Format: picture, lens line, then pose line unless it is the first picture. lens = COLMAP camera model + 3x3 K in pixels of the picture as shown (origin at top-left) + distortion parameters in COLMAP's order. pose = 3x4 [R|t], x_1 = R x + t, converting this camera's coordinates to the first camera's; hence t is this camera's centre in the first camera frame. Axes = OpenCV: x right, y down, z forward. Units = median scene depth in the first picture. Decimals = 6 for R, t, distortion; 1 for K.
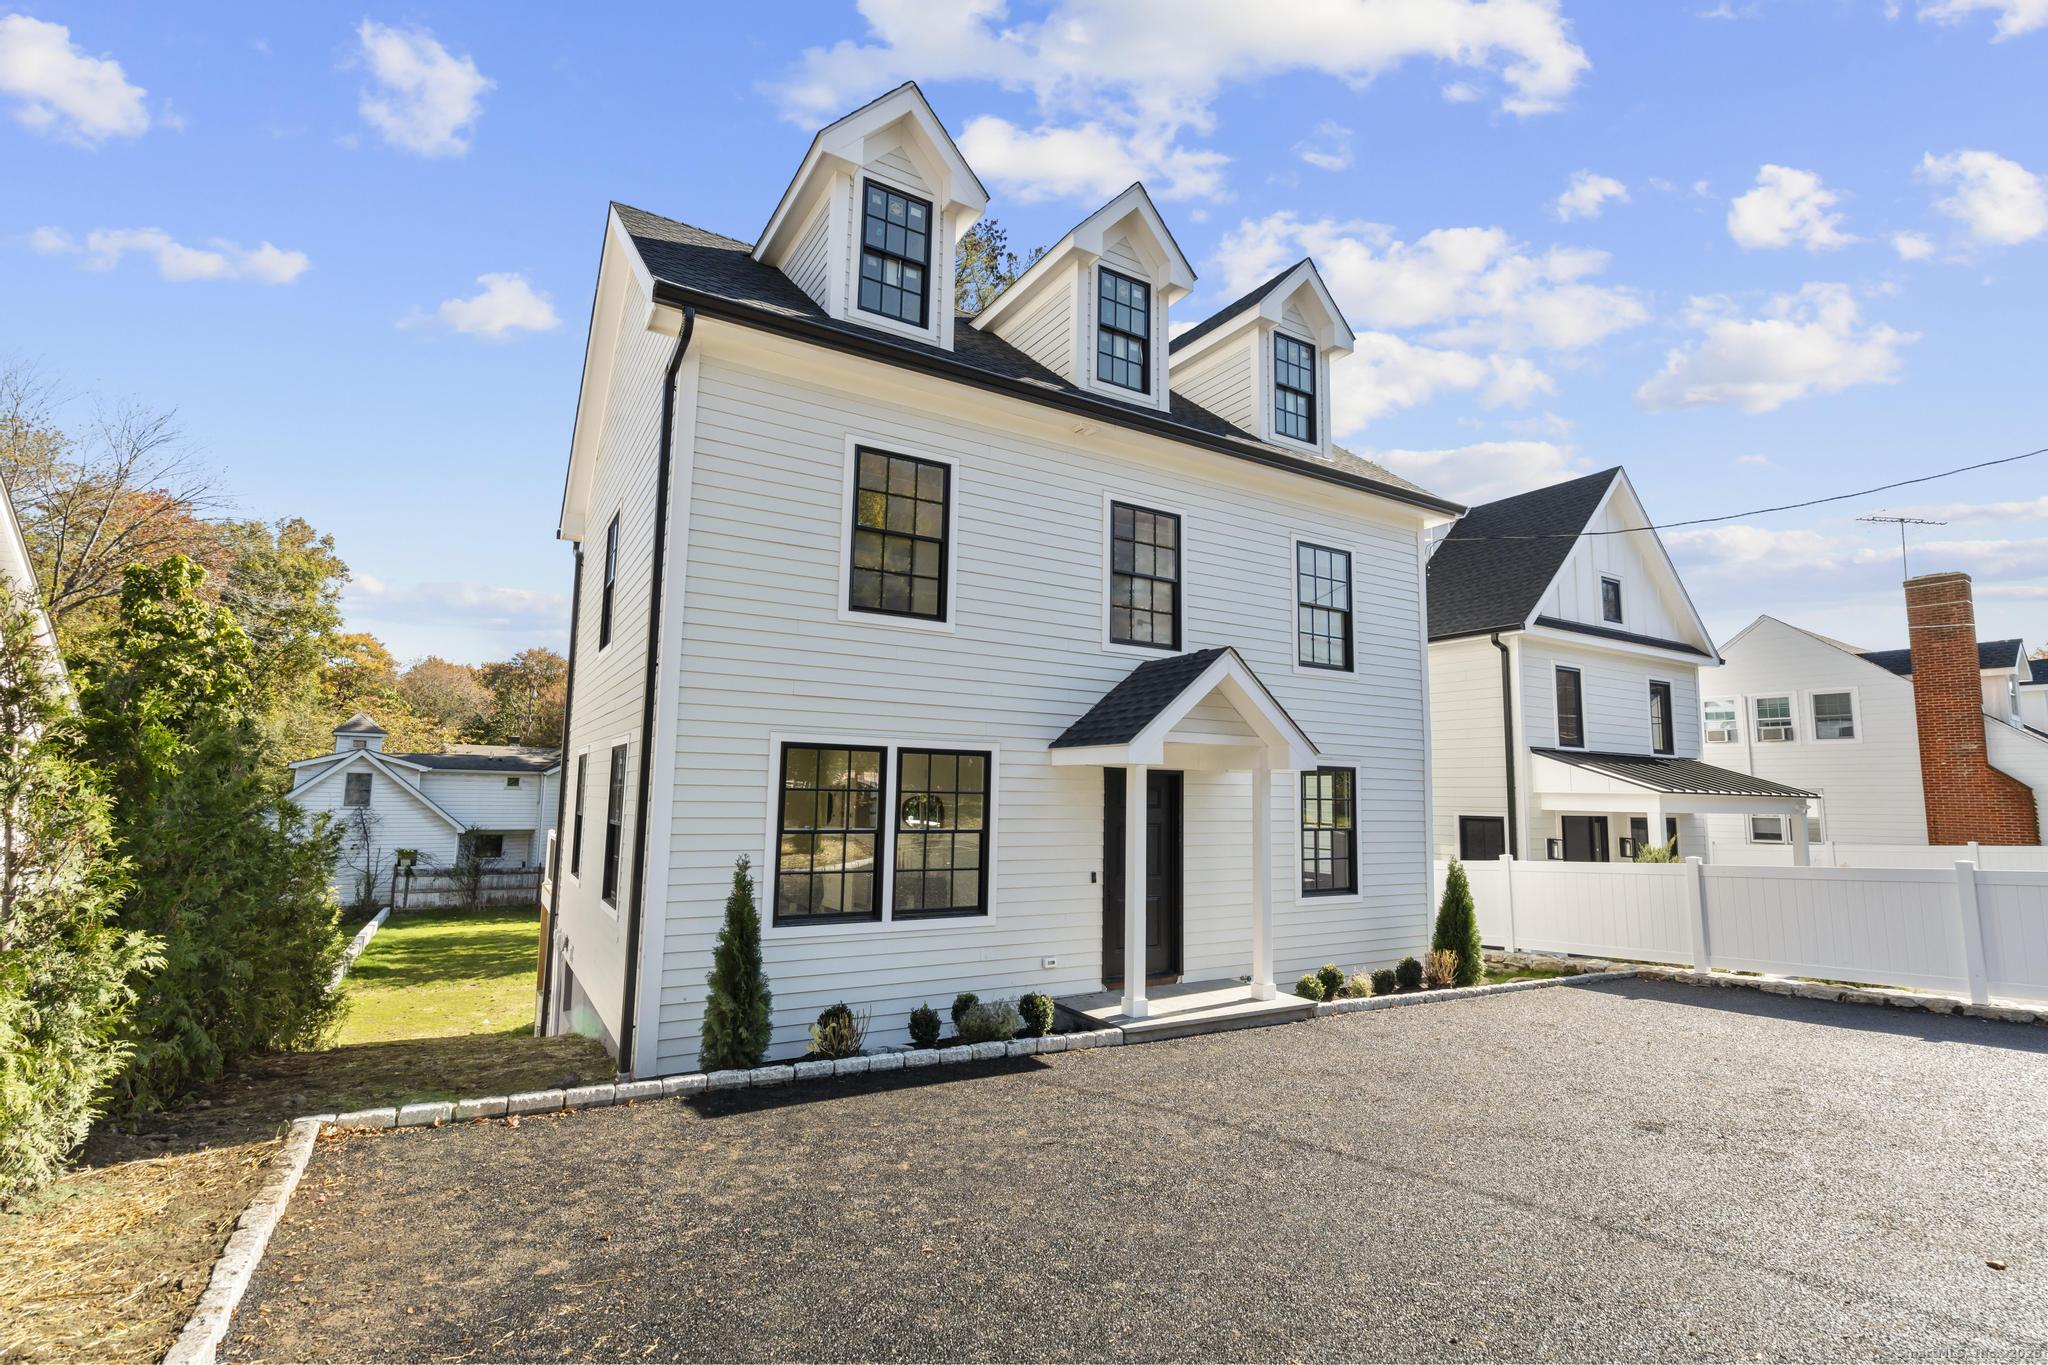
lens RADIAL K [[912.0, 0, 1023.2], [0, 912.0, 687.6], [0, 0, 1]] dist [-0.003523, 0.000200]
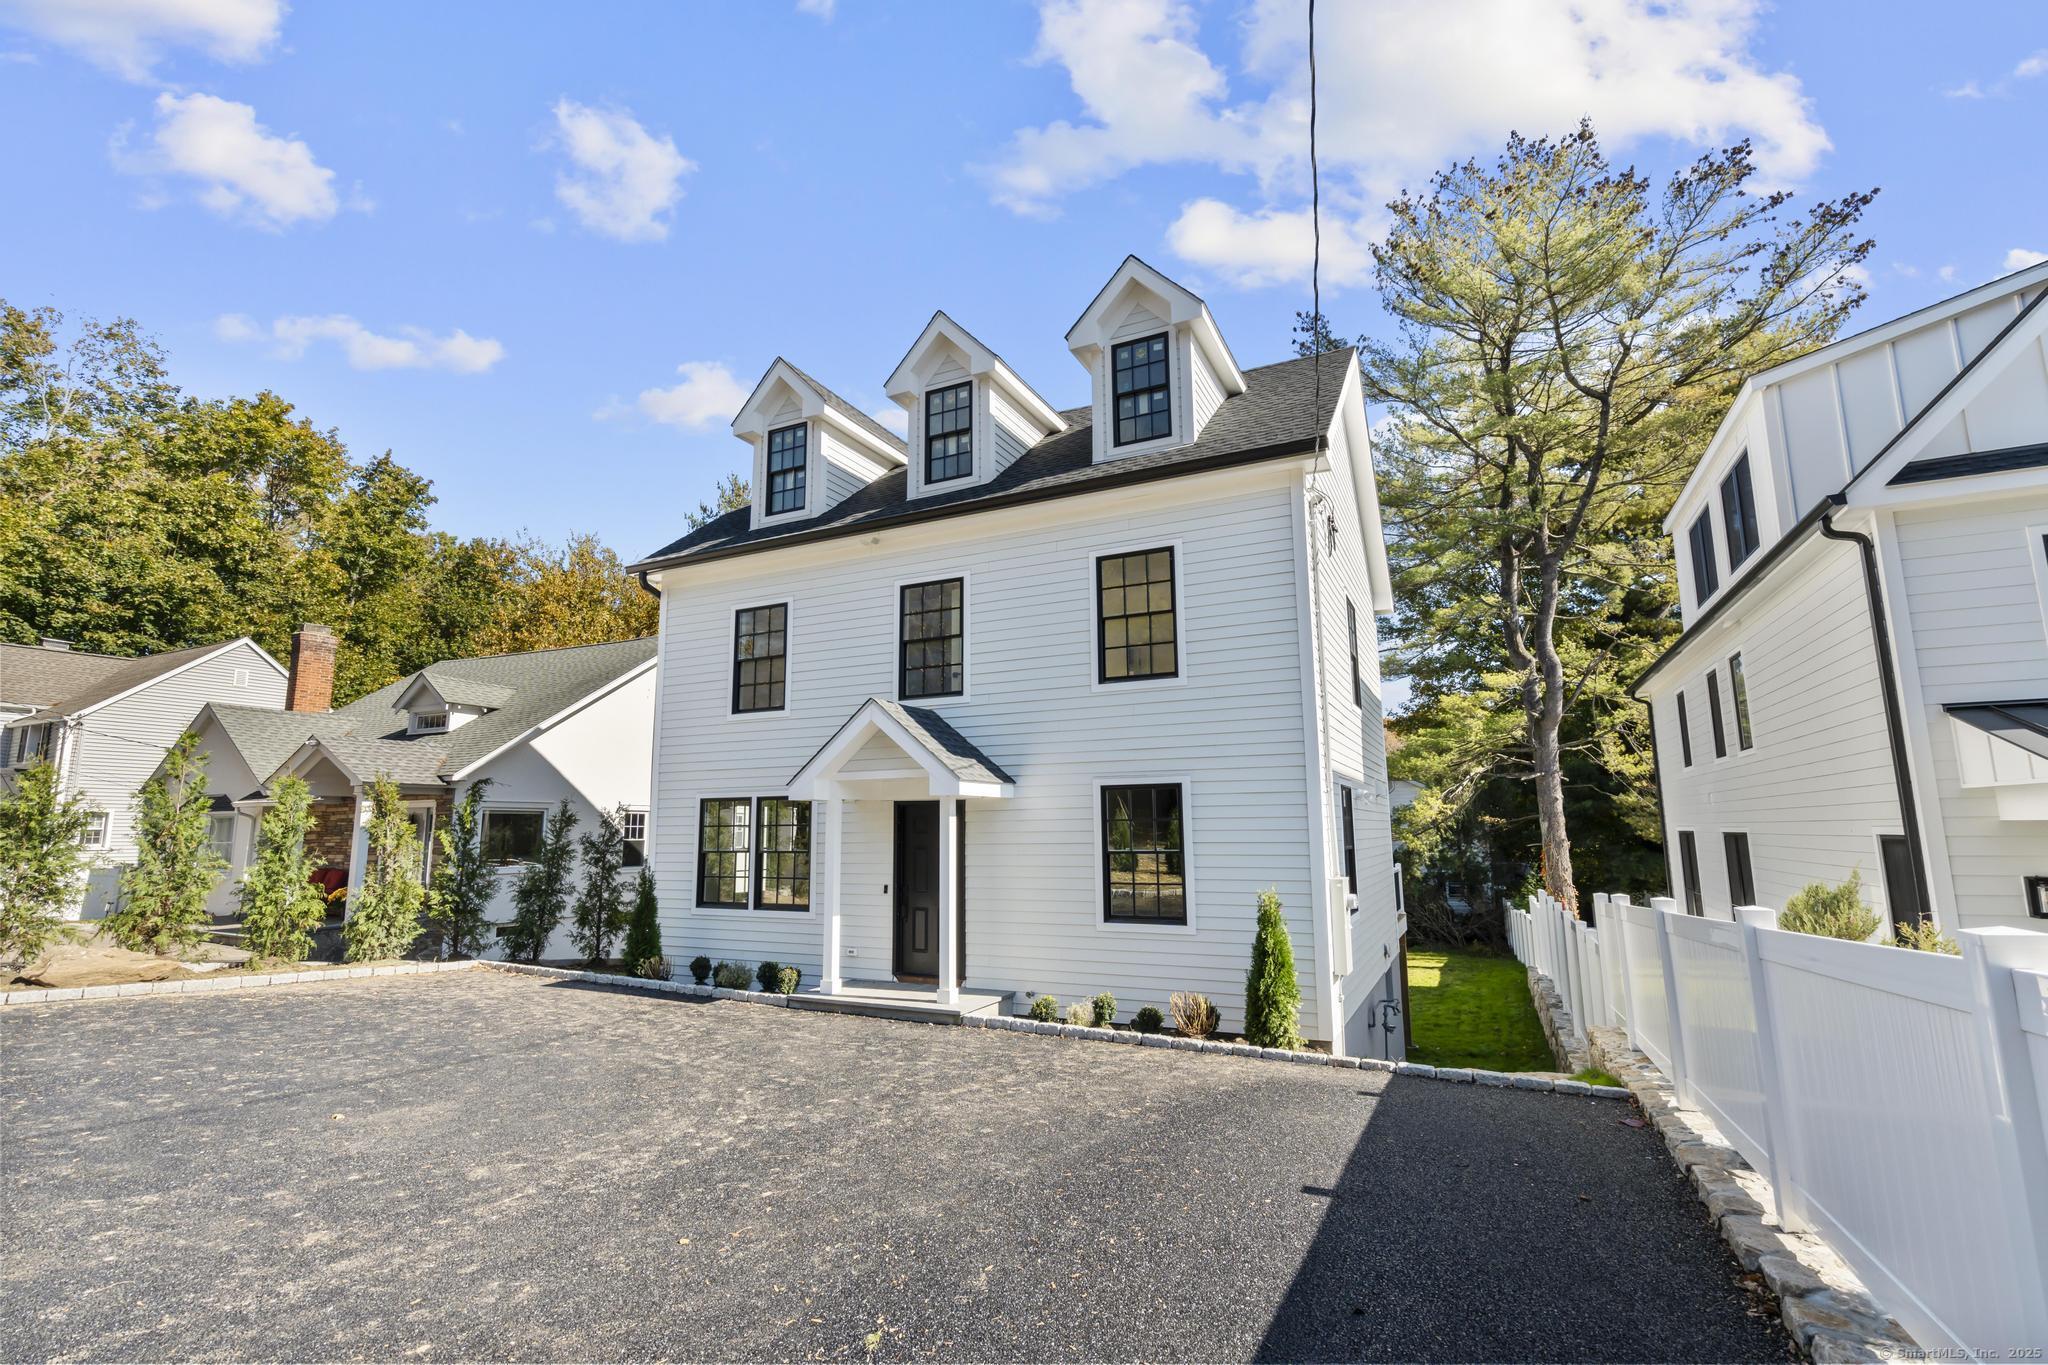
lens RADIAL K [[943.9, 0, 1024.0], [0, 943.9, 682.5], [0, 0, 1]] dist [-0.002201, -0.000017]
pose [[0.540857, -0.154492, -0.826804, 1.112802], [0.114587, 0.987356, -0.109535, 0.077798], [0.833272, -0.035498, 0.551722, 0.379671]]
